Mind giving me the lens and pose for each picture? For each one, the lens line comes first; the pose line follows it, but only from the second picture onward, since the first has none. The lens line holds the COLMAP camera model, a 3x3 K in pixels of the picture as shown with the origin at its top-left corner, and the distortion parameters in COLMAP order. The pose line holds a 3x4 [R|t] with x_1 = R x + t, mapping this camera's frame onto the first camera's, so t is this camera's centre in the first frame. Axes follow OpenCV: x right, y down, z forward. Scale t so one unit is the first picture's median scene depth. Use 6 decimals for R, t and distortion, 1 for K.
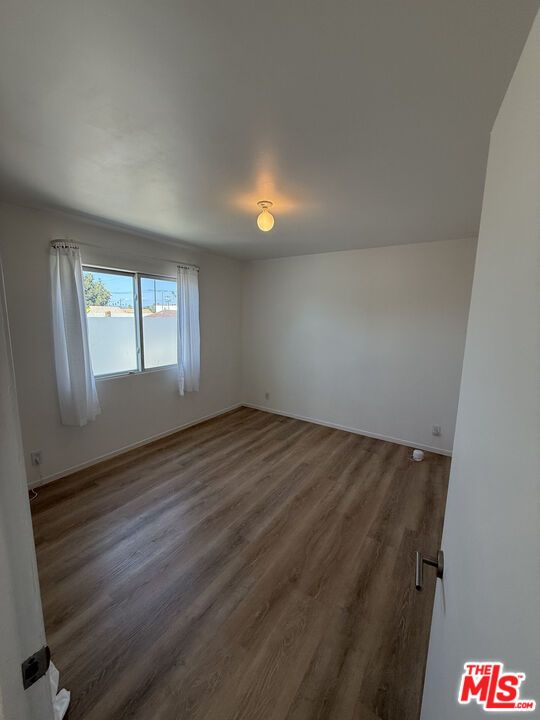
lens RADIAL K [[286.8, 0, 271.6], [0, 286.8, 356.9], [0, 0, 1]] dist [-0.000298, -0.000036]
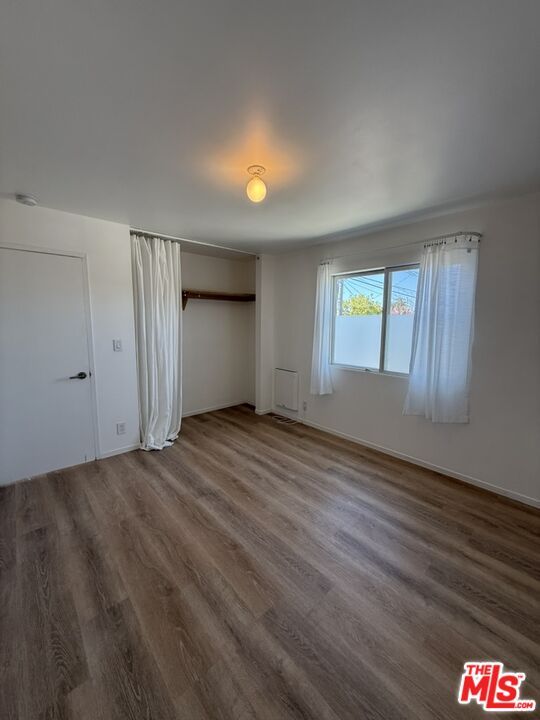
lens RADIAL K [[286.8, 0, 271.6], [0, 286.8, 356.9], [0, 0, 1]] dist [-0.000298, -0.000036]
pose [[-0.253018, 0.096438, -0.962643, 0.653432], [-0.155317, 0.978064, 0.138806, -0.089264], [0.954913, 0.184635, -0.232490, 1.044537]]
